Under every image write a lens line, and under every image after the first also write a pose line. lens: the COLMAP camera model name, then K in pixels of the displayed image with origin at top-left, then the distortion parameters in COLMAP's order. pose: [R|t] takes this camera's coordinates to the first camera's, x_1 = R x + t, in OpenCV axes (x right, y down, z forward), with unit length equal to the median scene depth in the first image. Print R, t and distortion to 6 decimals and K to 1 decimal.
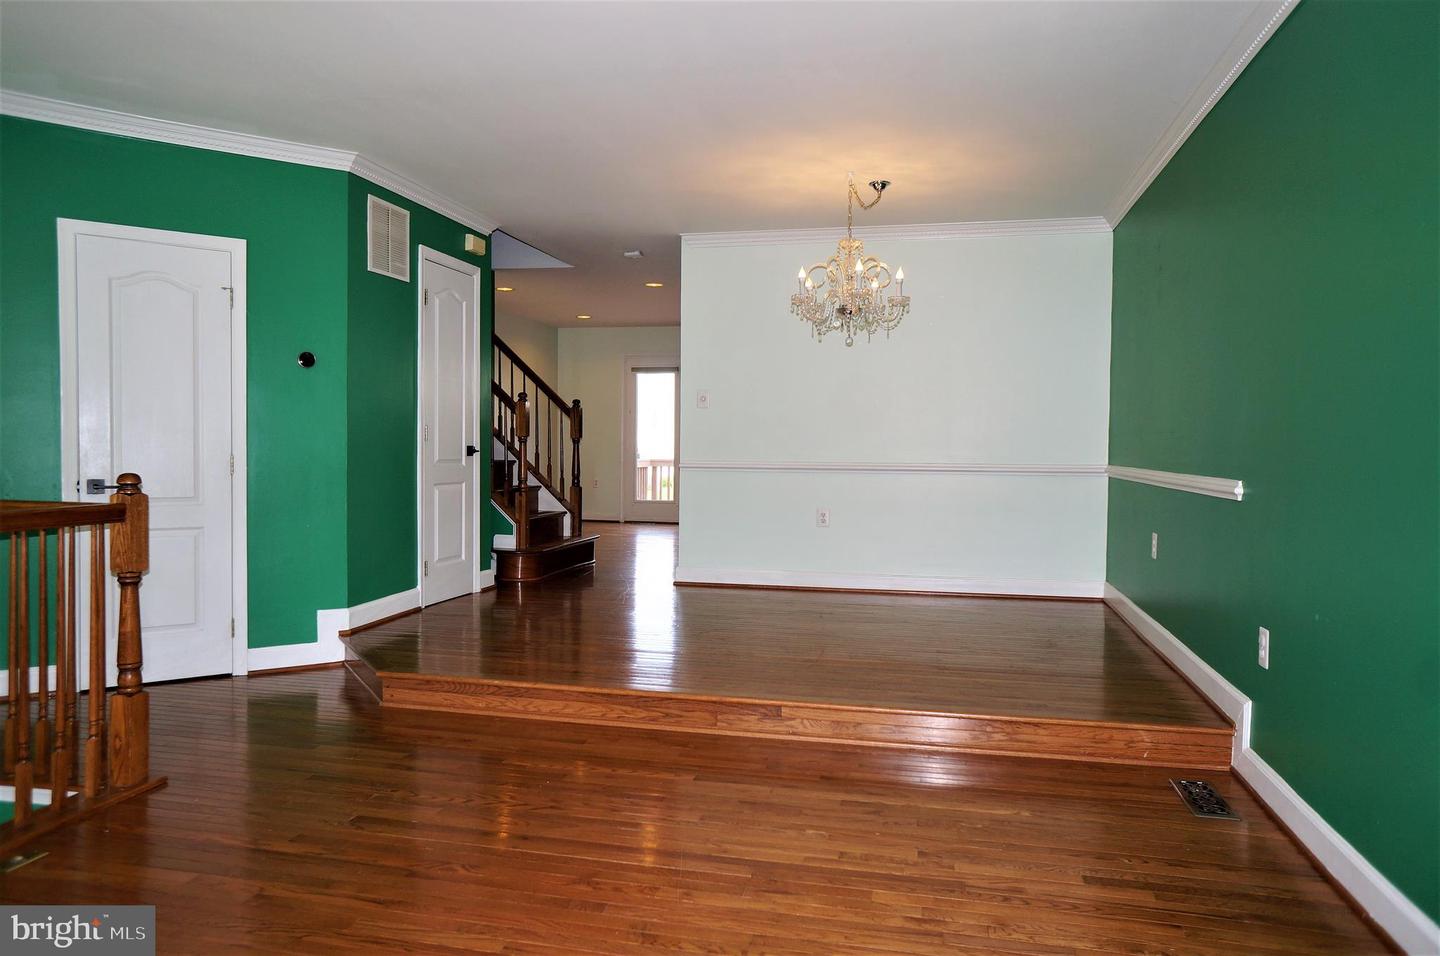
lens RADIAL K [[977.4, 0, 718.8], [0, 977.4, 473.3], [0, 0, 1]] dist [-0.068324, 0.097145]
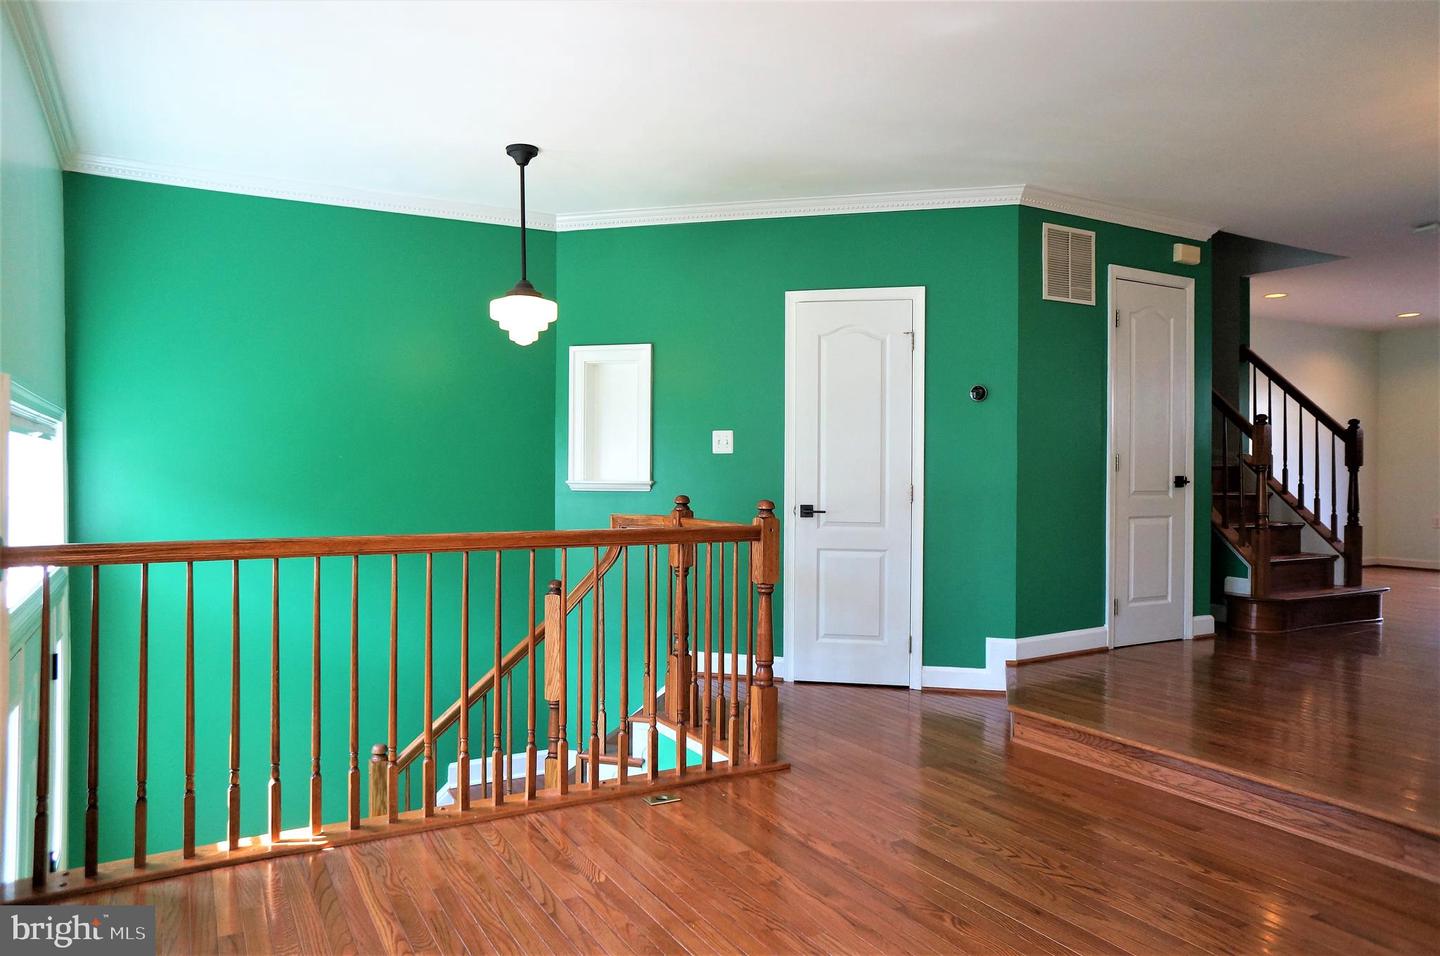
lens RADIAL K [[977.4, 0, 718.8], [0, 977.4, 473.3], [0, 0, 1]] dist [-0.068324, 0.097145]
pose [[0.670517, -0.005725, -0.741872, 0.155303], [-0.017839, 0.999557, -0.023837, -0.002074], [0.741680, 0.029218, 0.670117, 0.097853]]
